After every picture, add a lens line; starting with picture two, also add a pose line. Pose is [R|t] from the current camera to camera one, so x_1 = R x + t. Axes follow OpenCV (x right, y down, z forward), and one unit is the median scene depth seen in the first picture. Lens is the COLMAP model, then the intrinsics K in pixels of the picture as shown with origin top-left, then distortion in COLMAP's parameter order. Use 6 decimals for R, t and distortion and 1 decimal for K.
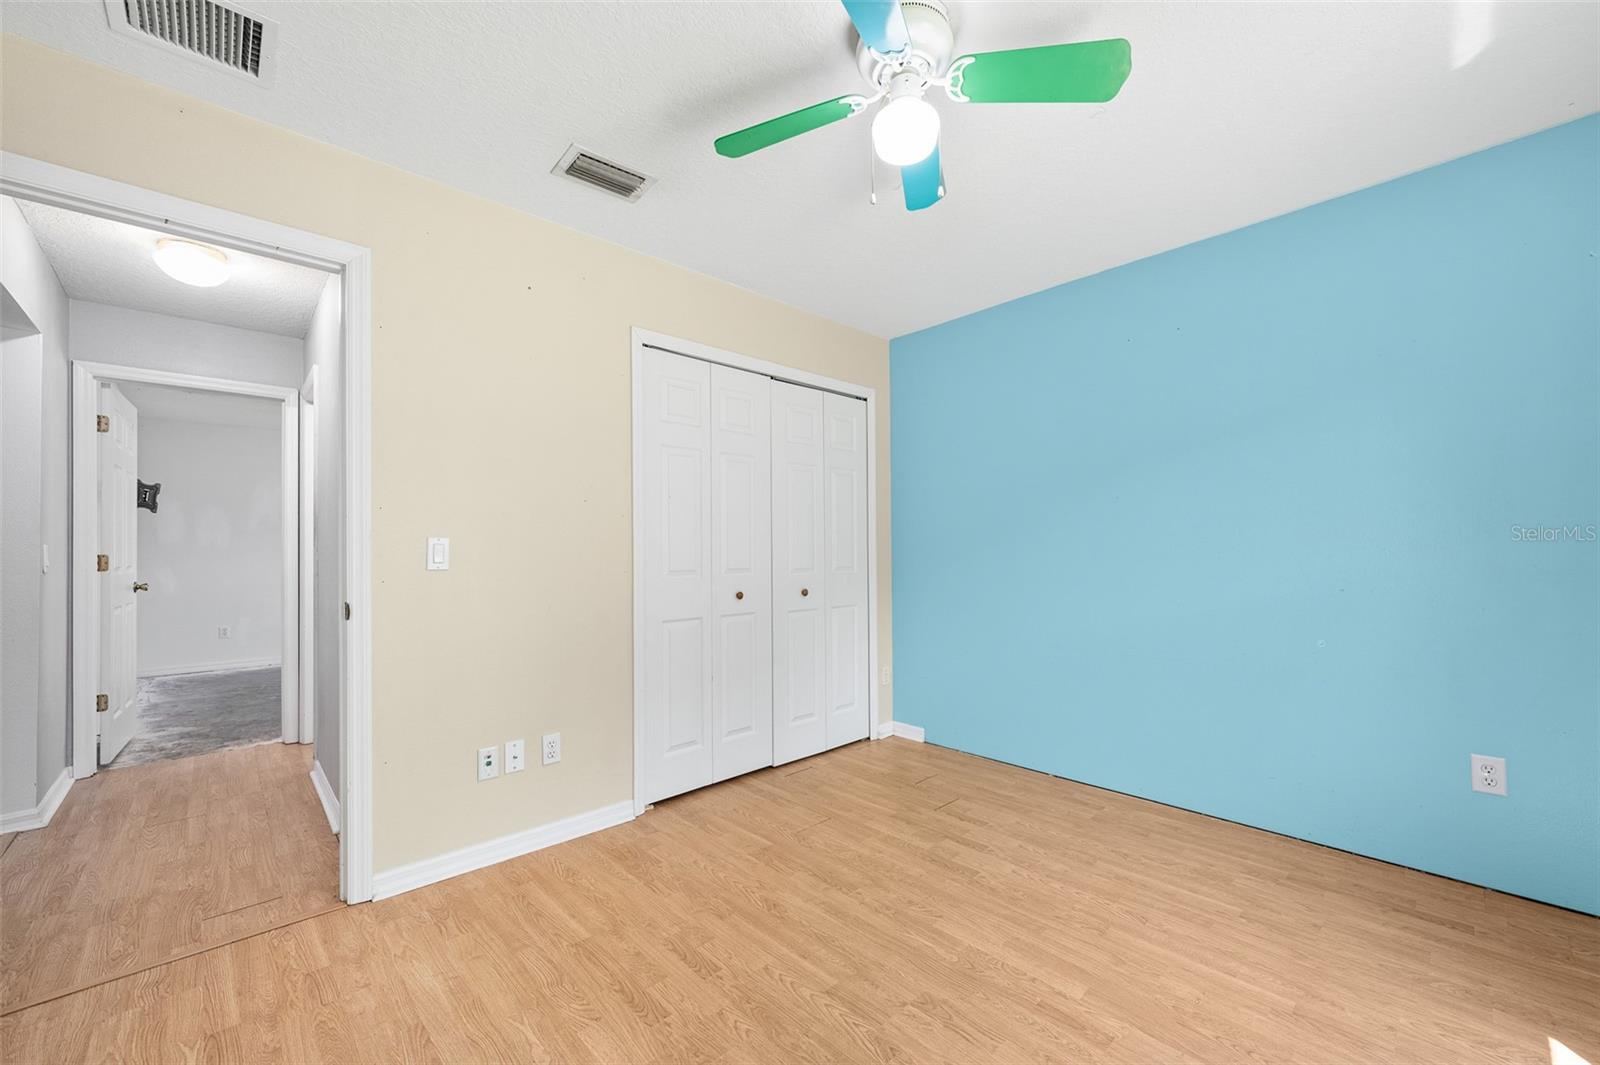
lens RADIAL K [[626.5, 0, 797.0], [0, 626.5, 539.7], [0, 0, 1]] dist [0.003473, 0.000189]
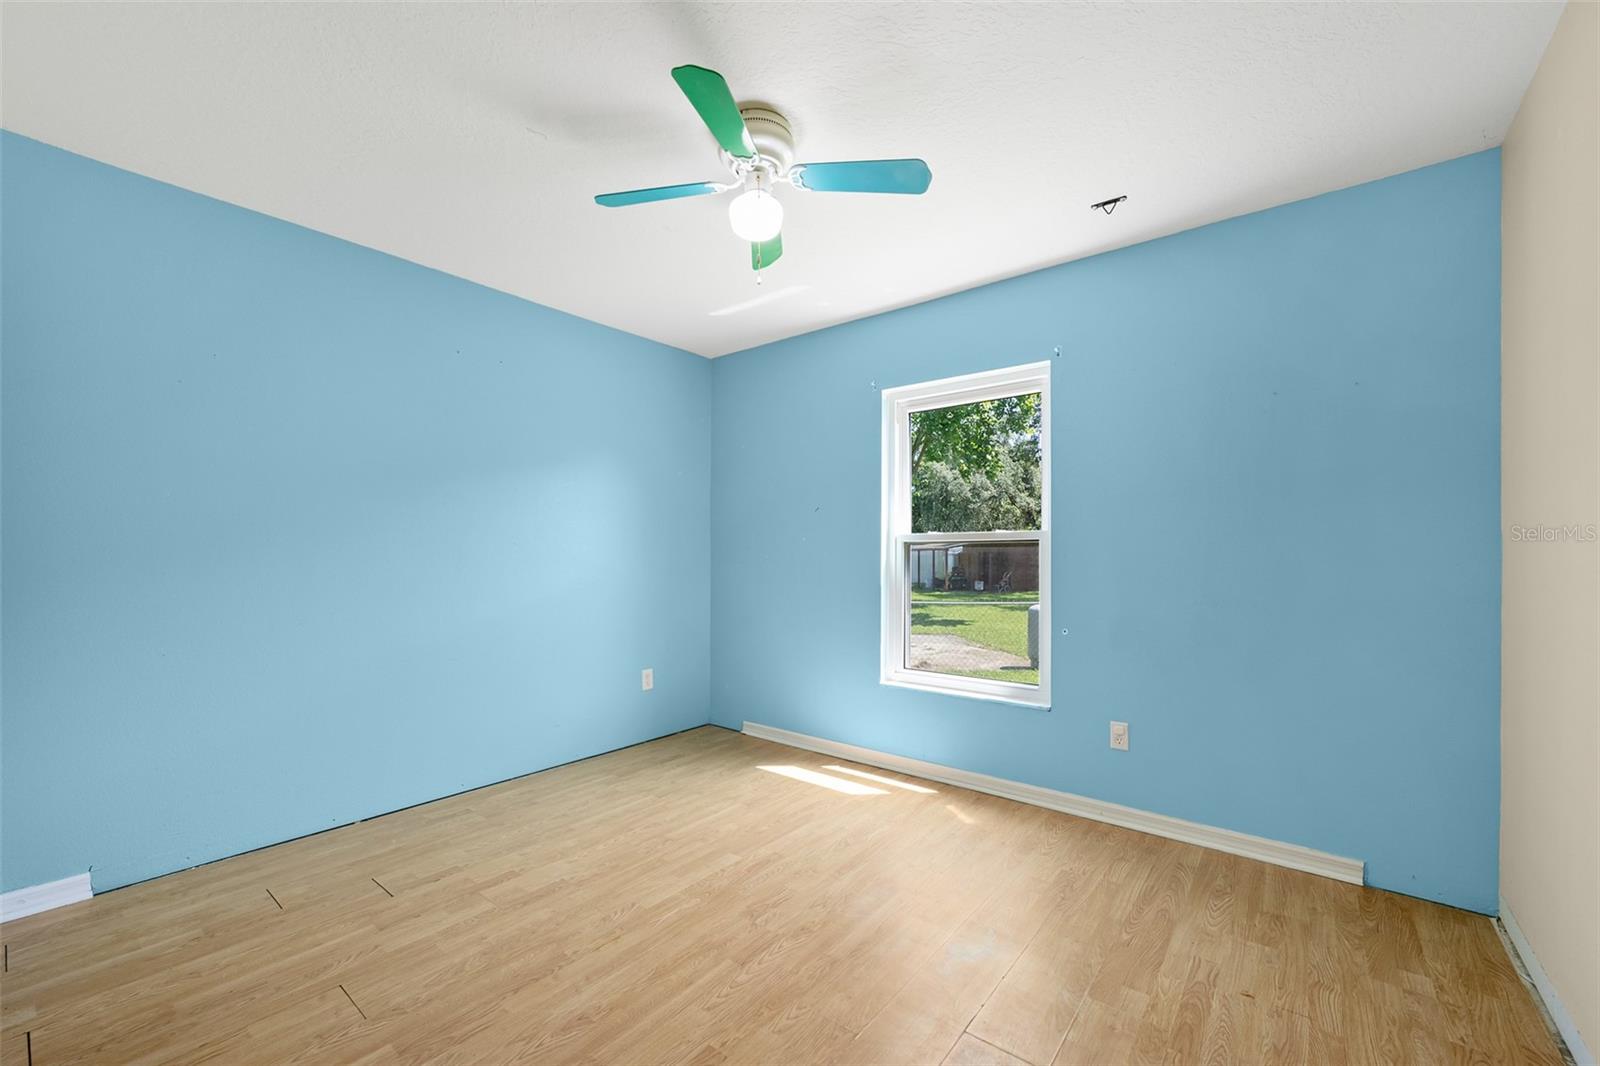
lens RADIAL K [[643.7, 0, 797.6], [0, 643.7, 545.3], [0, 0, 1]] dist [-0.002210, 0.001034]
pose [[-0.138194, 0.022893, 0.990141, -0.768032], [-0.019714, 0.999471, -0.025860, 0.019435], [-0.990209, -0.023093, -0.137670, 0.767383]]
